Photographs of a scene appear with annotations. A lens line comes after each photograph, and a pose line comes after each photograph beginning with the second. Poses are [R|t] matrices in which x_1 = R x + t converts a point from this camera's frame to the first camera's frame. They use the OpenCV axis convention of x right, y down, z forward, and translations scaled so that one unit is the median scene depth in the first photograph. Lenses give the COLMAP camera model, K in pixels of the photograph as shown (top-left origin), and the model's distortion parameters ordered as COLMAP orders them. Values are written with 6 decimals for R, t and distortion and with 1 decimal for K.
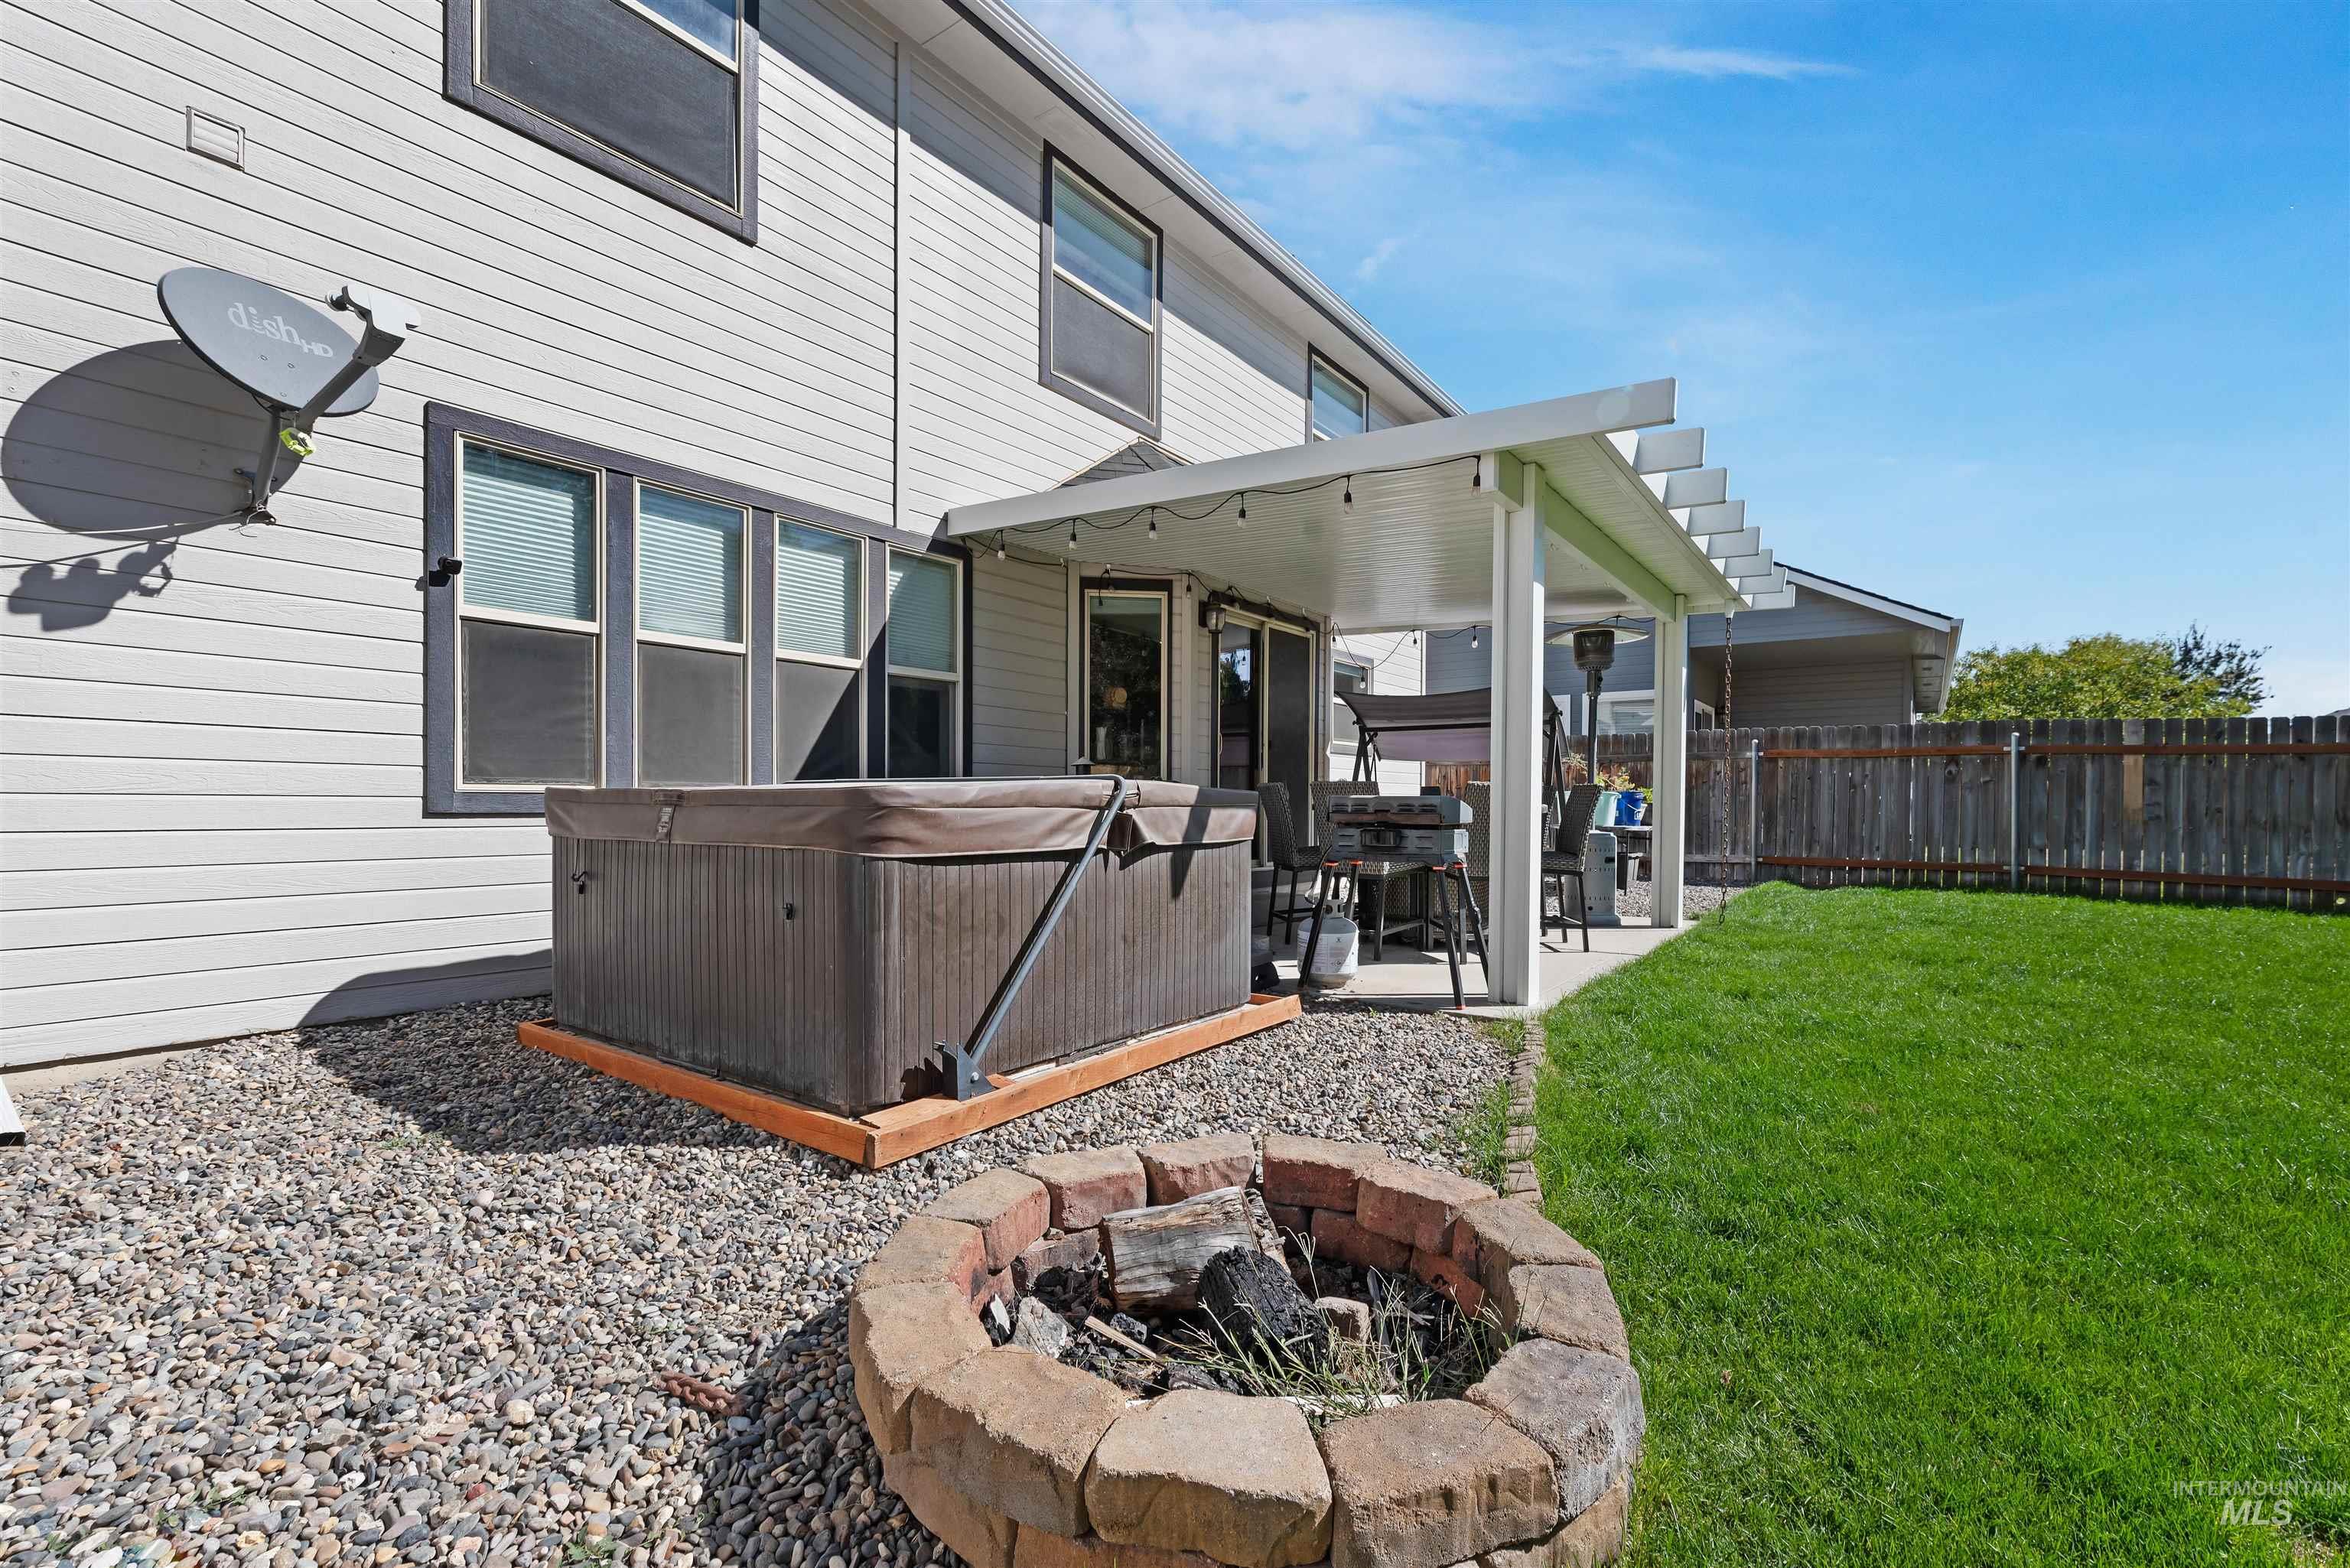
lens RADIAL K [[1027.9, 0, 1184.7], [0, 1027.9, 799.0], [0, 0, 1]] dist [0.005313, -0.001188]
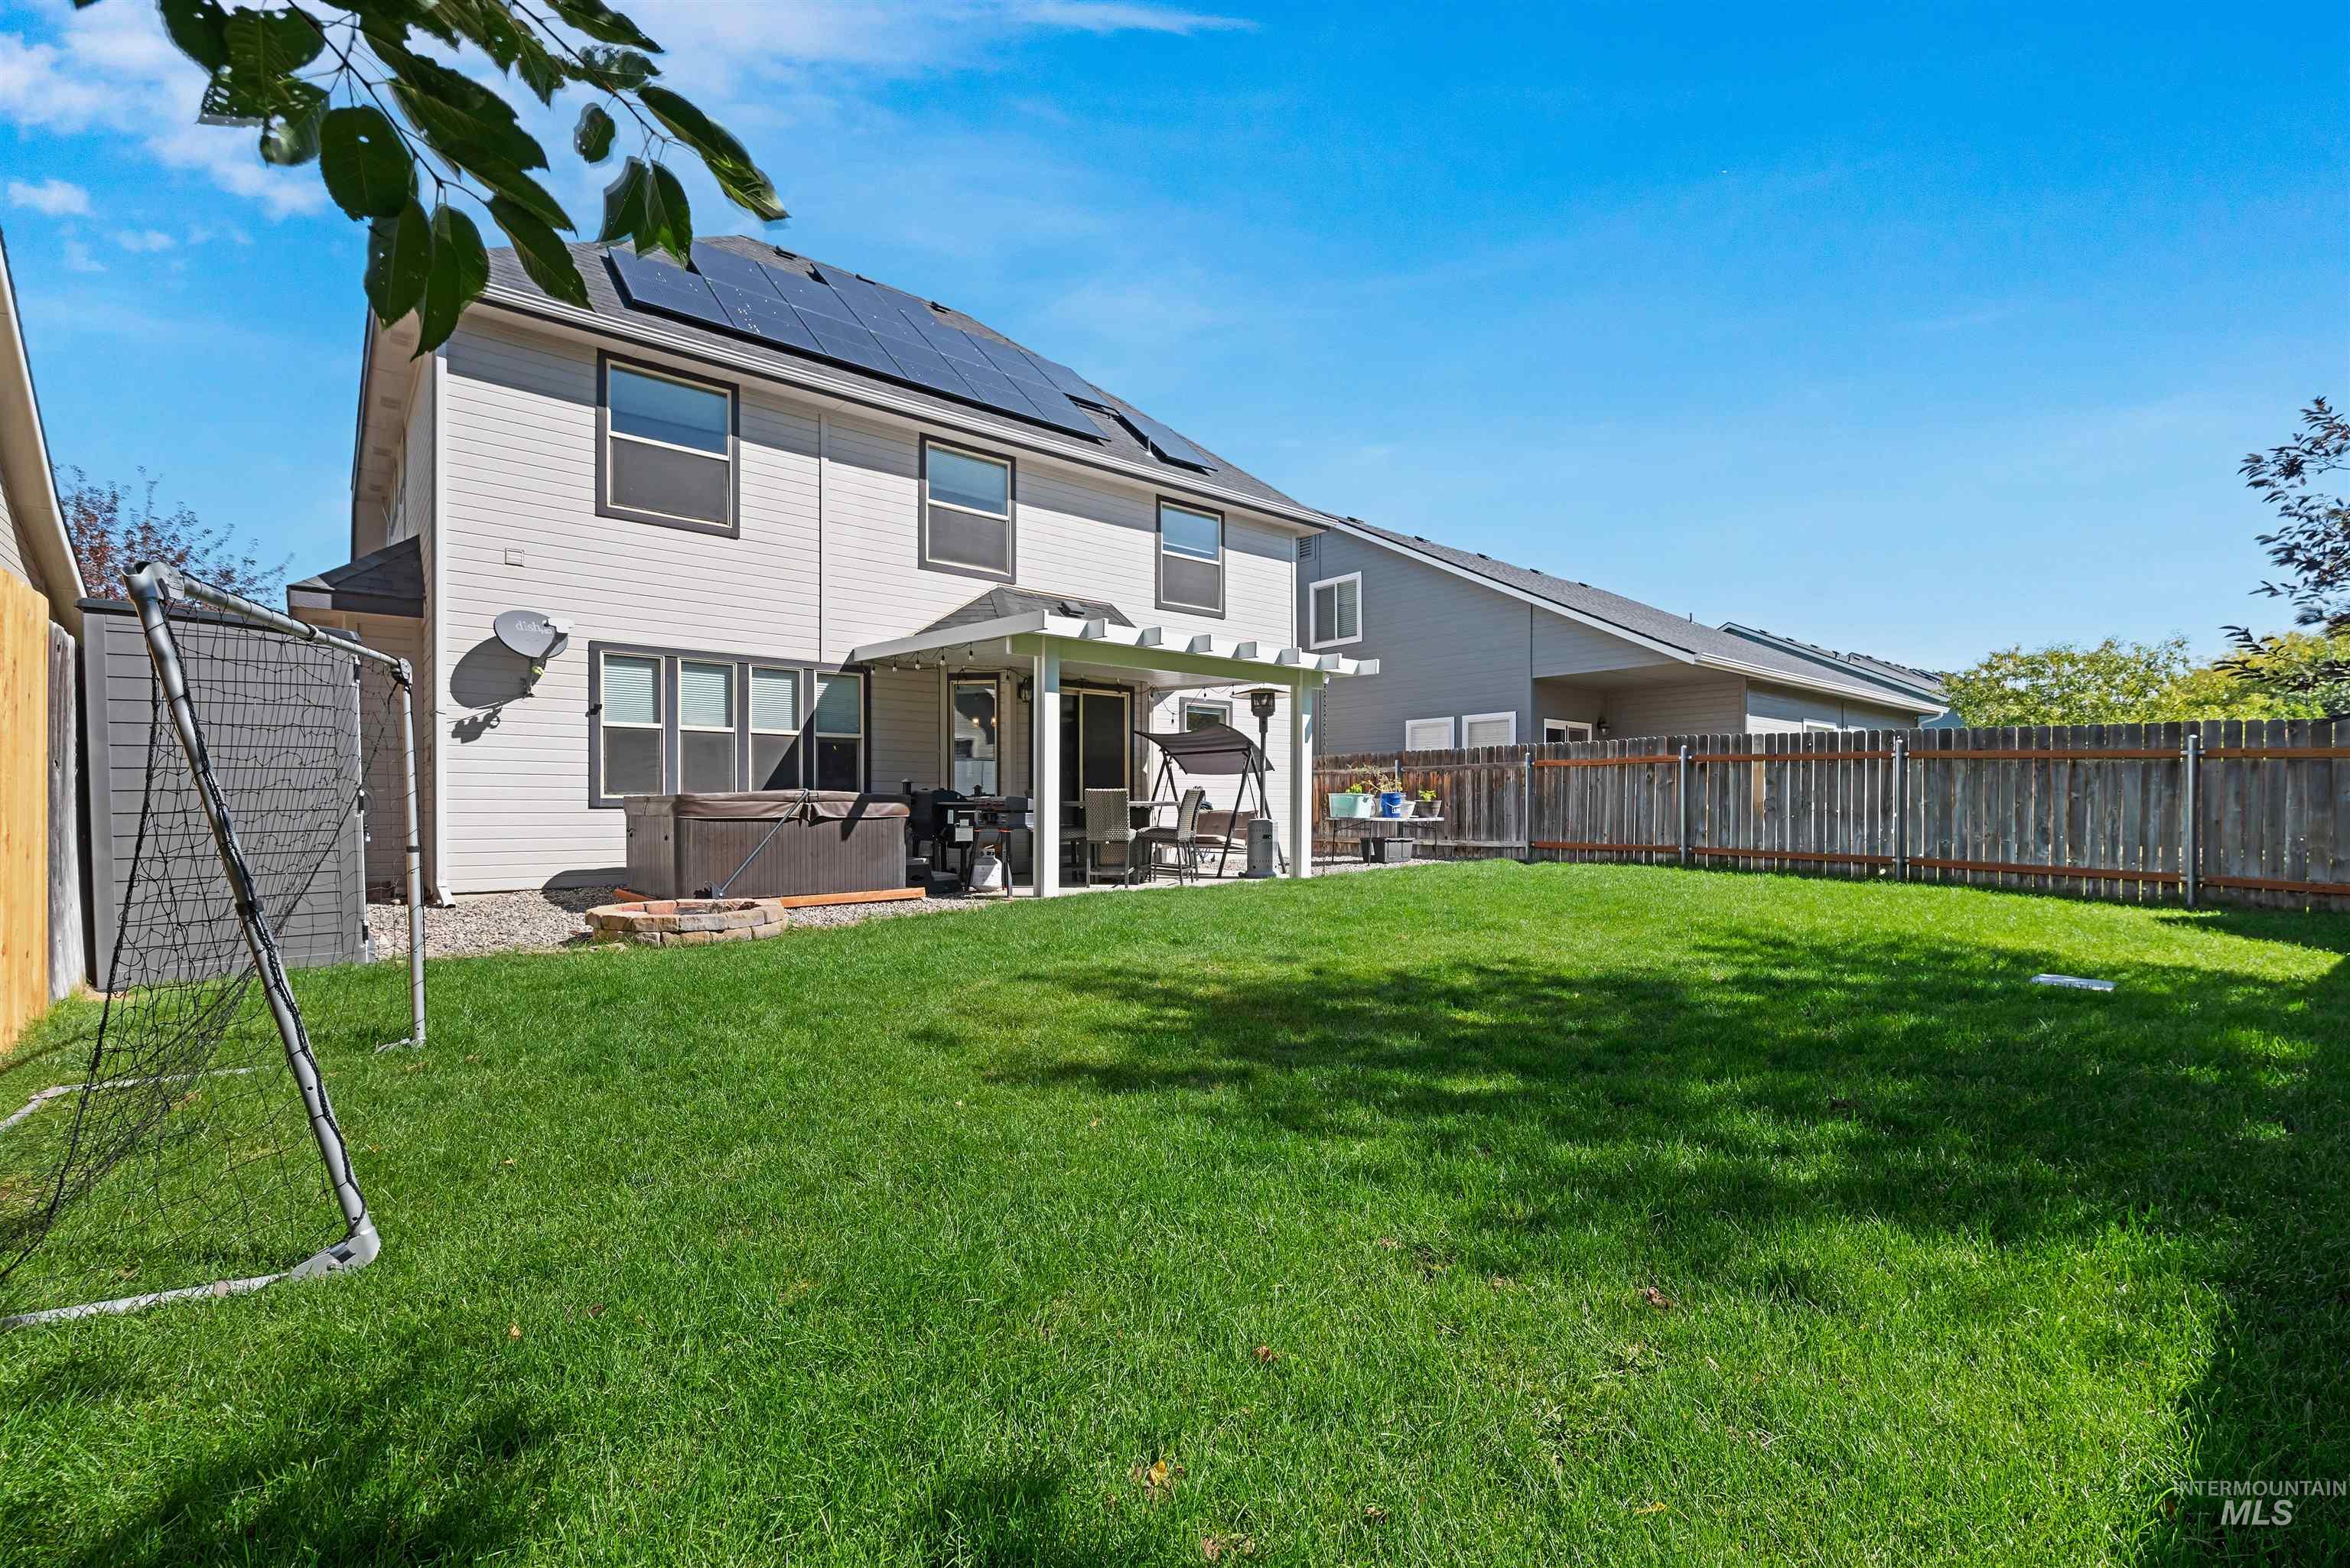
lens RADIAL K [[1027.9, 0, 1179.1], [0, 1027.9, 797.3], [0, 0, 1]] dist [0.005313, -0.001188]
pose [[0.970776, -0.009389, -0.239803, 0.932511], [0.007098, 0.999921, -0.010414, 0.019207], [0.239882, 0.008407, 0.970766, -0.800496]]
